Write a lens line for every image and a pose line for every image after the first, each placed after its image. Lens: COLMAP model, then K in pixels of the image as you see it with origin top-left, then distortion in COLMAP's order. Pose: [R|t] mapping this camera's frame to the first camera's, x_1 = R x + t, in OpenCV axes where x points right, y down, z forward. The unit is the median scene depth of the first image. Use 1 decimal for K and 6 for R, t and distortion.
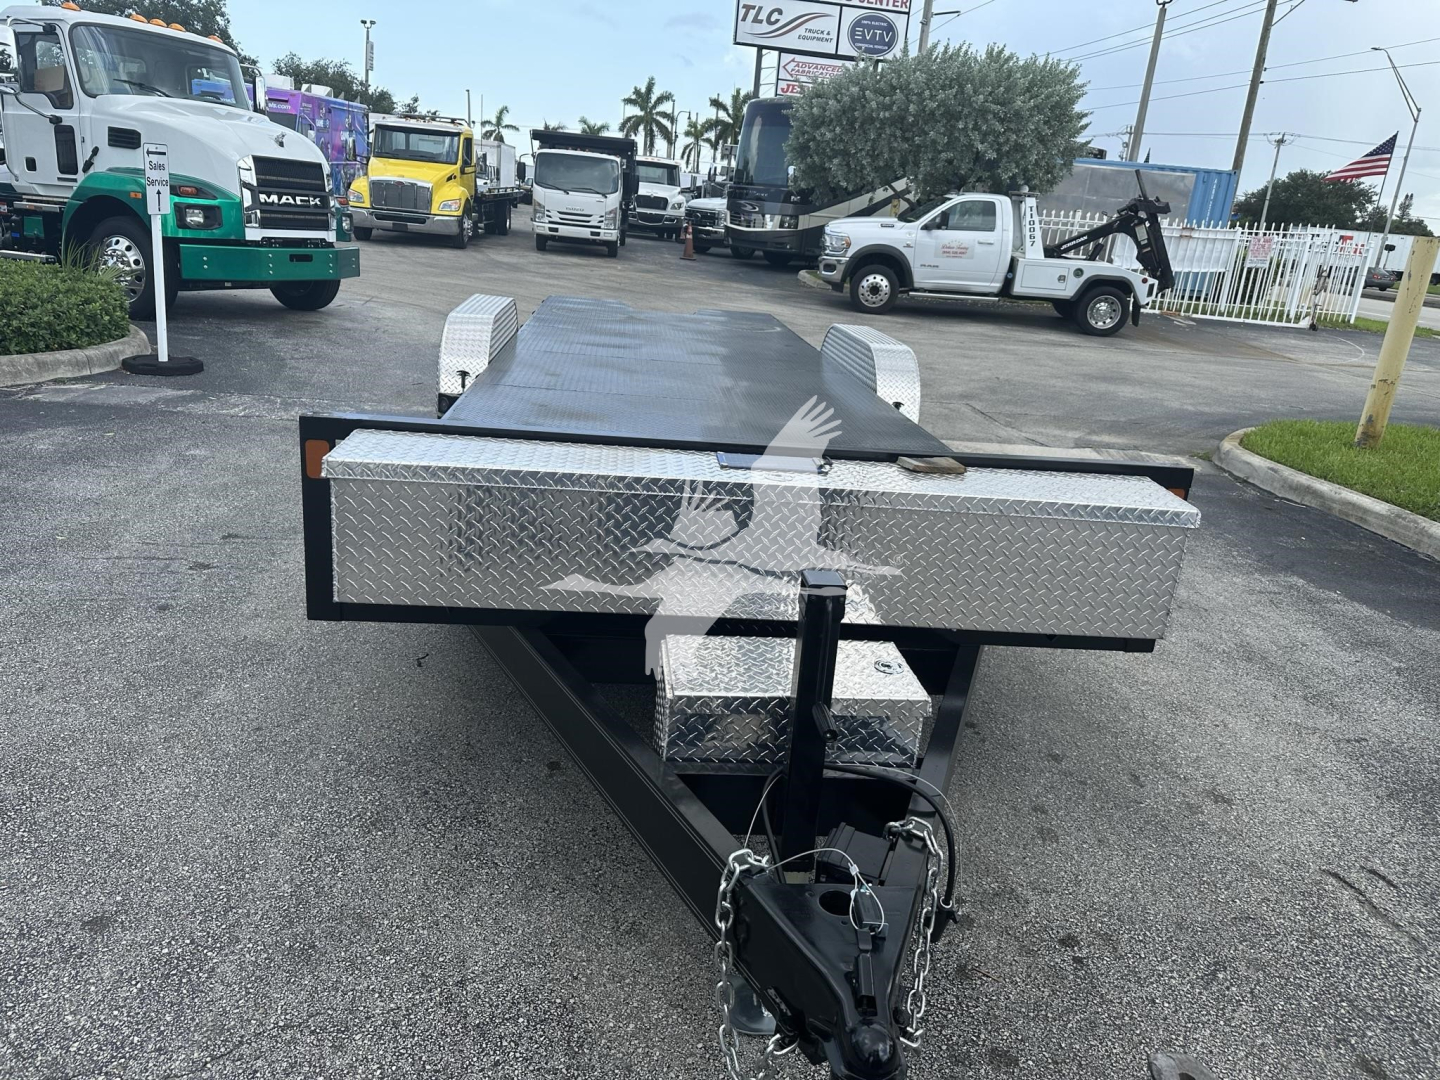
lens RADIAL K [[1043.5, 0, 745.1], [0, 1043.5, 514.2], [0, 0, 1]] dist [0.056923, -0.077197]
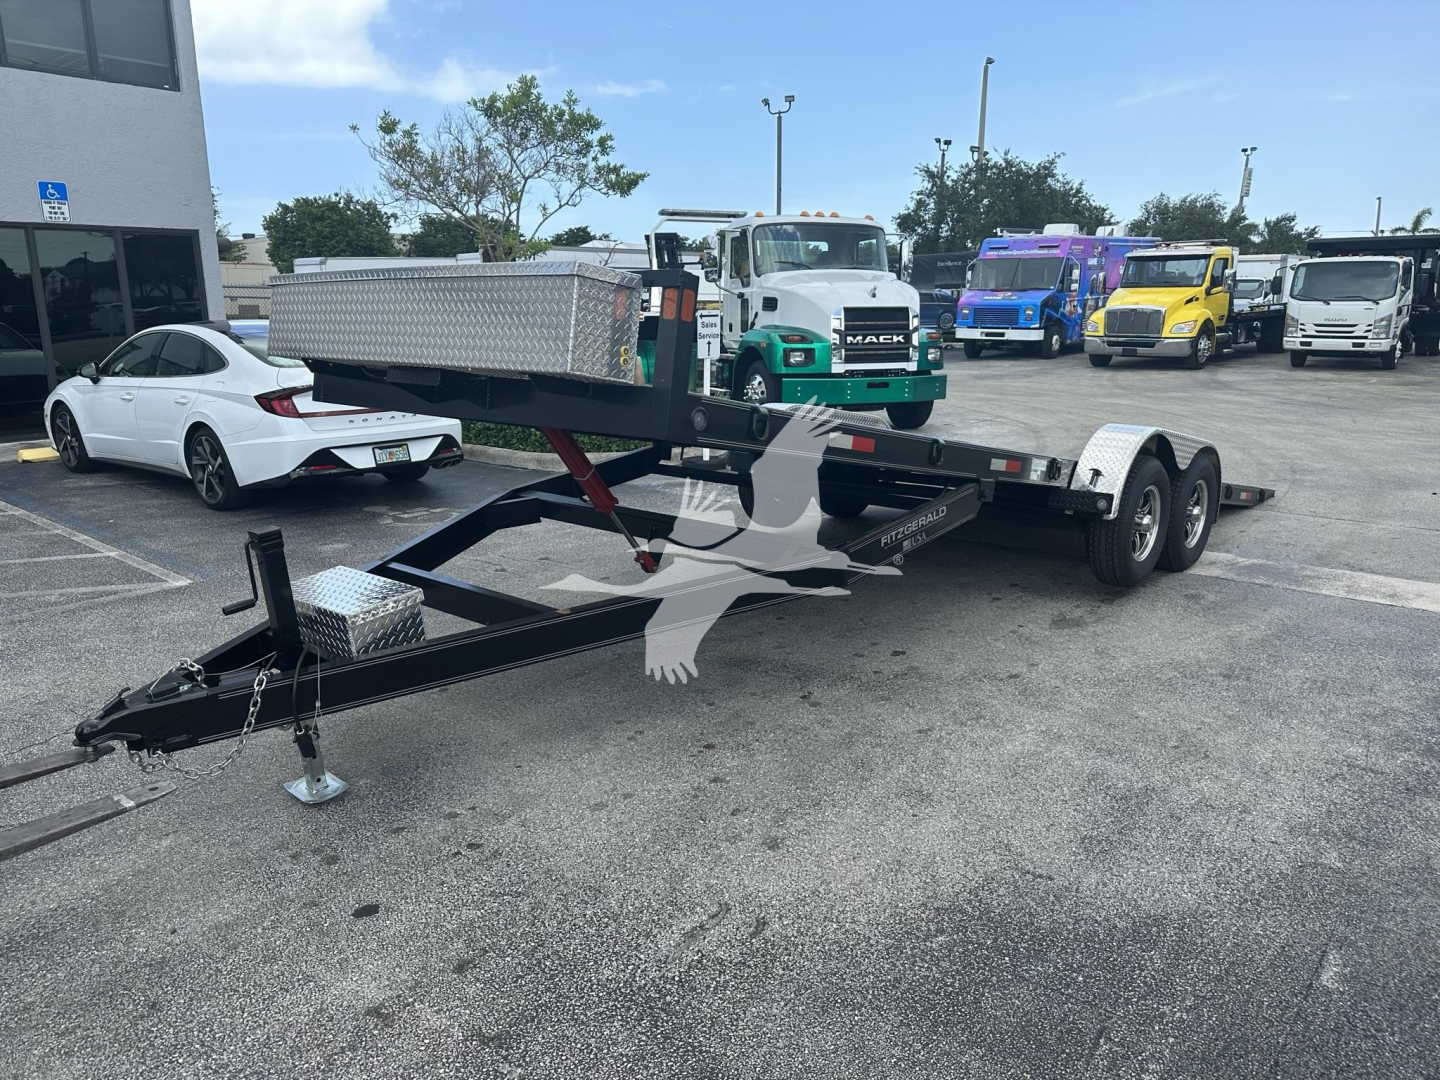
lens RADIAL K [[1074.6, 0, 747.9], [0, 1074.6, 539.9], [0, 0, 1]] dist [0.079988, -0.100653]
pose [[0.660252, 0.071647, -0.747619, 0.217267], [-0.146552, 0.988595, -0.034686, 0.001133], [0.736607, 0.132466, 0.663222, 0.037510]]
